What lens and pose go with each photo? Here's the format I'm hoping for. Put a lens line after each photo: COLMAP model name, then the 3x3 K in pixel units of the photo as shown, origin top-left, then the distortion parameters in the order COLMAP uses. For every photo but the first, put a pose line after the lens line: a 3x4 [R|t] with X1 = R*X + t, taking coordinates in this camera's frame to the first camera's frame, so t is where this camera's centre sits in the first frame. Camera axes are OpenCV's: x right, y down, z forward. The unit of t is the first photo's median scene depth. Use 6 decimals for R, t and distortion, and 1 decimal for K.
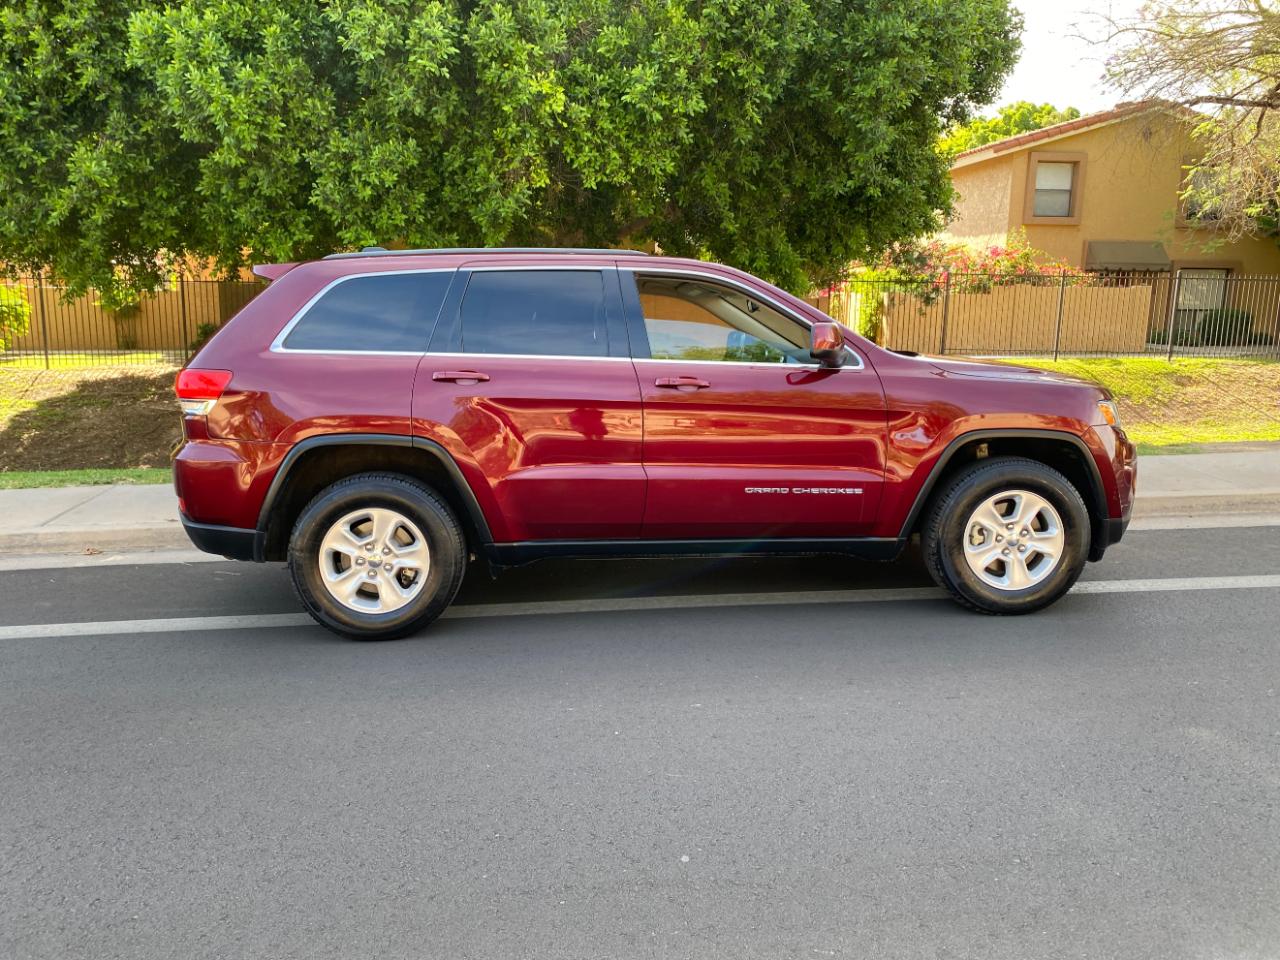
lens RADIAL K [[973.5, 0, 641.6], [0, 973.5, 478.5], [0, 0, 1]] dist [0.016112, -0.005238]
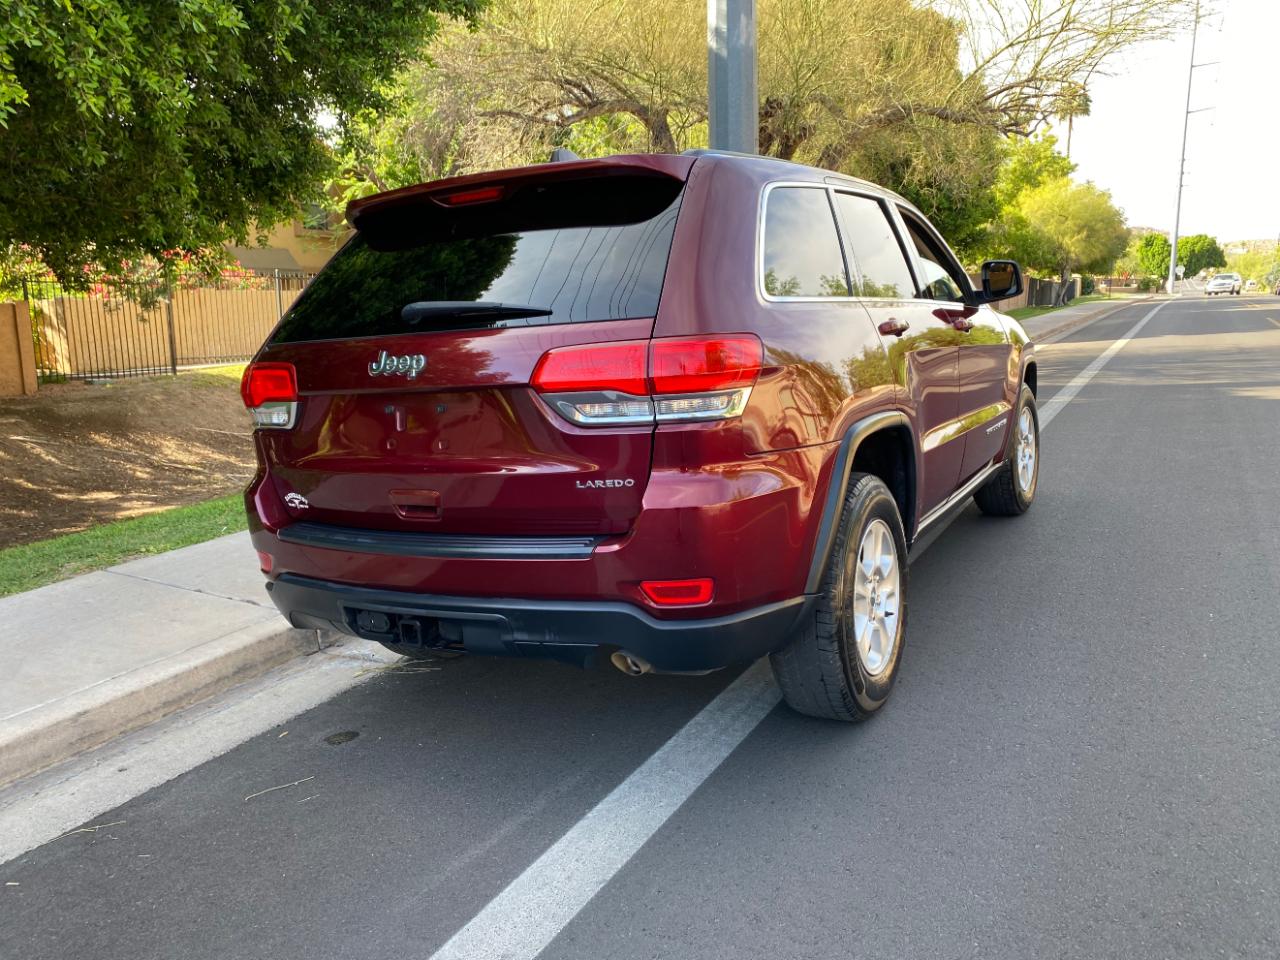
lens RADIAL K [[973.5, 0, 644.3], [0, 973.5, 485.6], [0, 0, 1]] dist [0.016112, -0.005238]
pose [[0.575295, -0.171559, 0.799752, -0.877344], [0.179106, 0.980450, 0.081483, -0.076157], [-0.798095, 0.096364, 0.594775, 0.688734]]
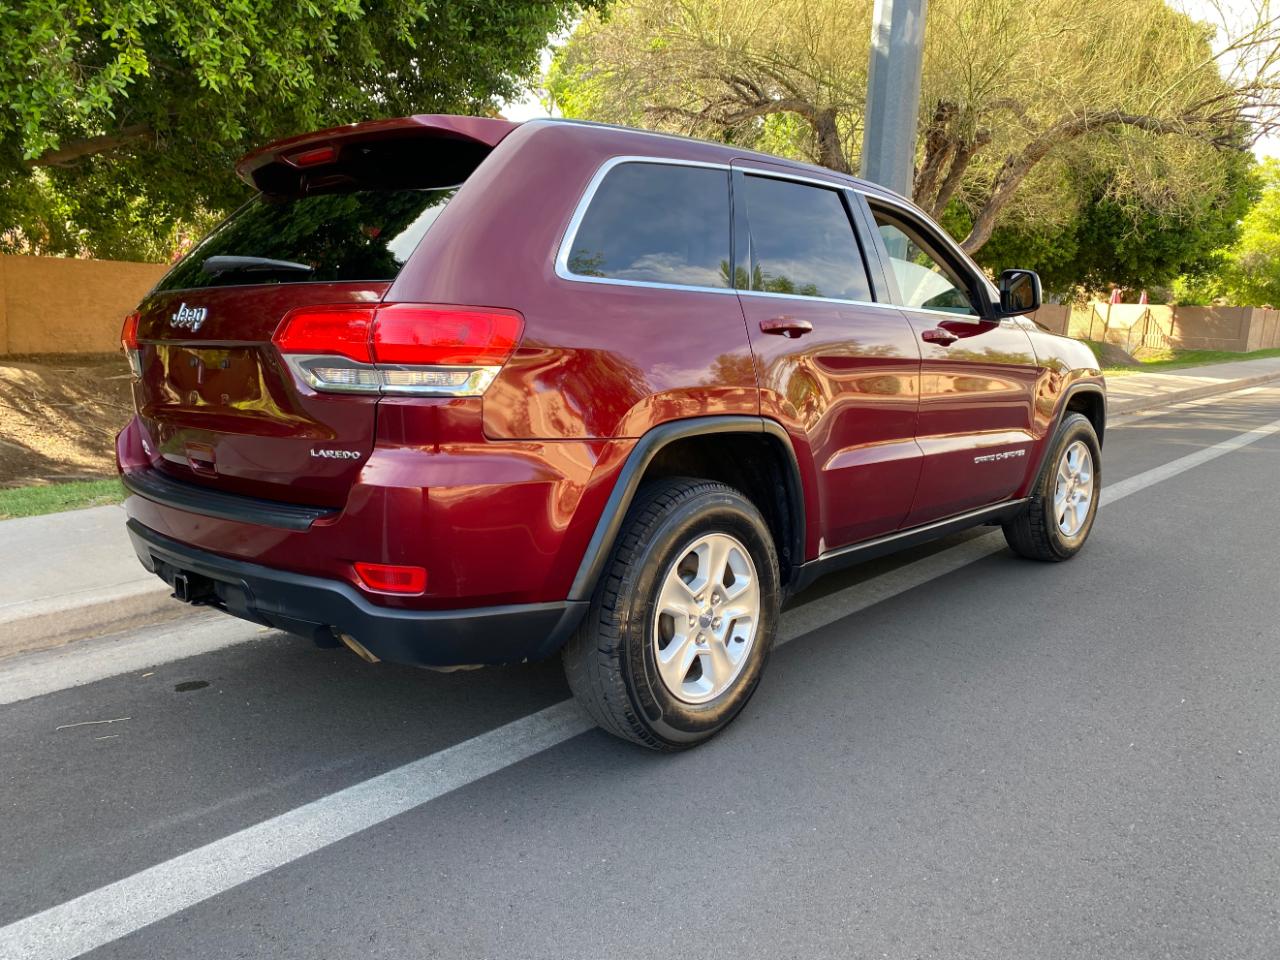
lens RADIAL K [[973.5, 0, 638.9], [0, 973.5, 477.1], [0, 0, 1]] dist [0.016112, -0.005238]
pose [[0.741475, -0.091275, 0.664744, -0.689315], [0.084531, 0.995518, 0.042404, -0.034714], [-0.665635, 0.024750, 0.745867, 0.542413]]
